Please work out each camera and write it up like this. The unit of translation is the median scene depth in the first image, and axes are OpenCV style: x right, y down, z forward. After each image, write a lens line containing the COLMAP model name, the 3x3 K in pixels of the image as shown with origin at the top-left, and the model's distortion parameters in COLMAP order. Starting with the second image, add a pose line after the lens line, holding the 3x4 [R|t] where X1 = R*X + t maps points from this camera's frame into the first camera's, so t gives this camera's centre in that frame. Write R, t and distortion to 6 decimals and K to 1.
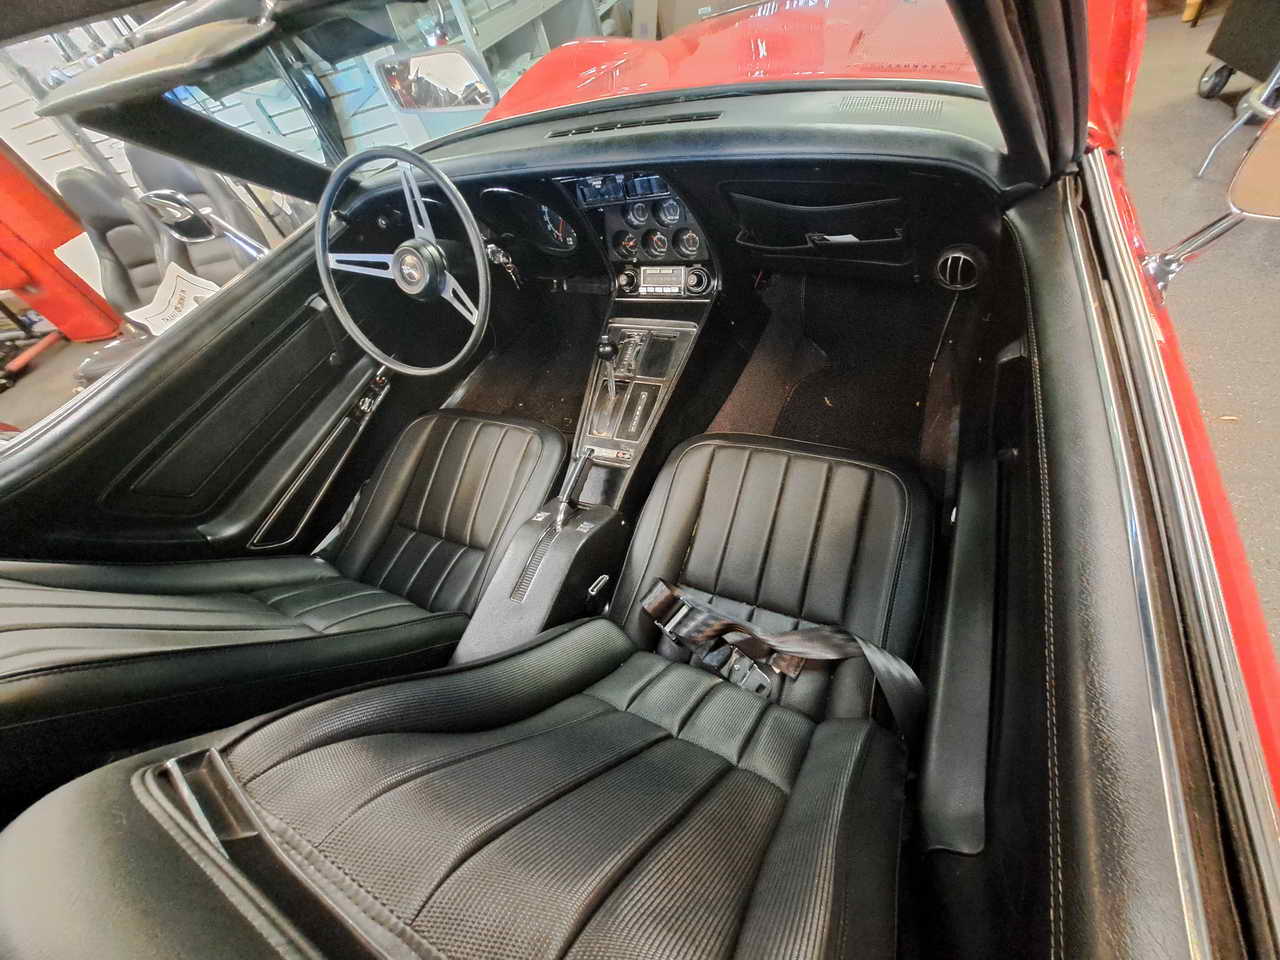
lens RADIAL K [[516.9, 0, 671.7], [0, 516.9, 472.0], [0, 0, 1]] dist [-0.021792, -0.000799]
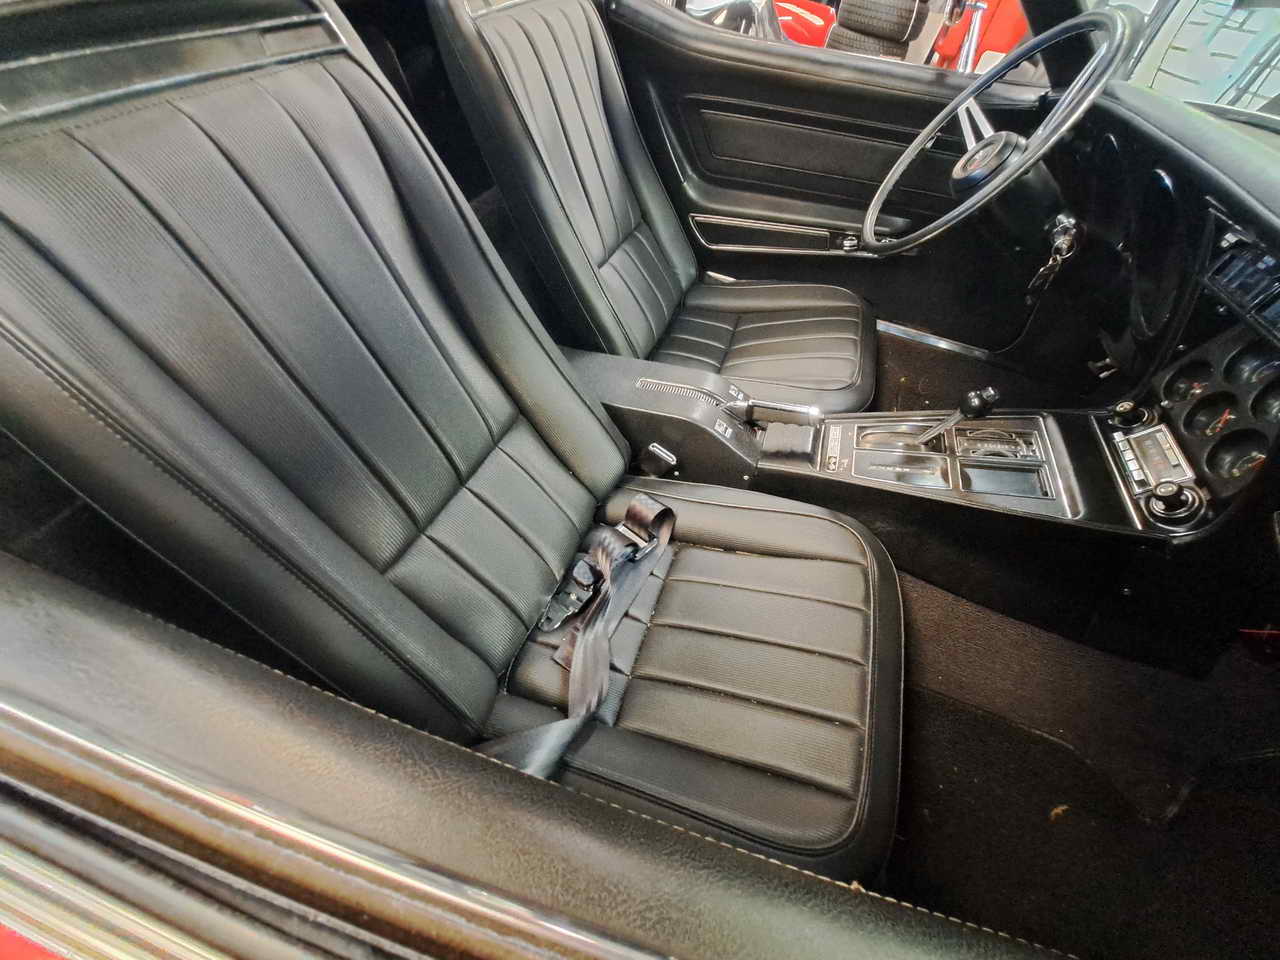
lens RADIAL K [[518.2, 0, 651.4], [0, 518.2, 477.3], [0, 0, 1]] dist [-0.021387, -0.000178]
pose [[0.036828, 0.878190, -0.476892, 0.298927], [-0.836213, 0.288375, 0.466463, -0.165959], [0.547167, 0.381605, 0.744974, 0.260433]]
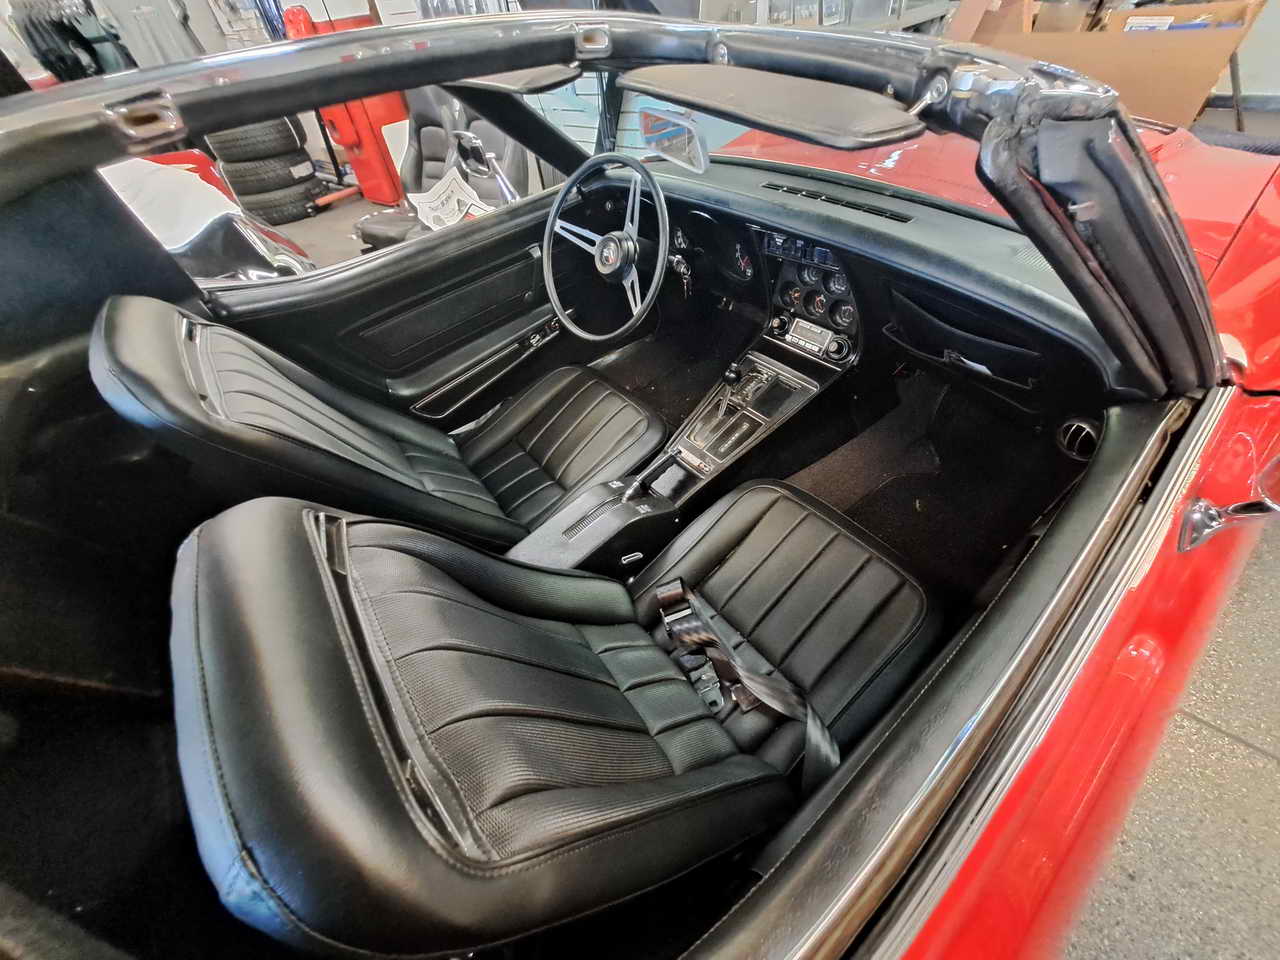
lens RADIAL K [[521.4, 0, 666.6], [0, 521.4, 478.1], [0, 0, 1]] dist [-0.021831, 0.000055]
pose [[0.878126, 0.424978, -0.219745, 0.095519], [-0.426345, 0.903508, 0.043622, -0.025799], [0.217080, 0.055381, 0.974582, -0.124210]]
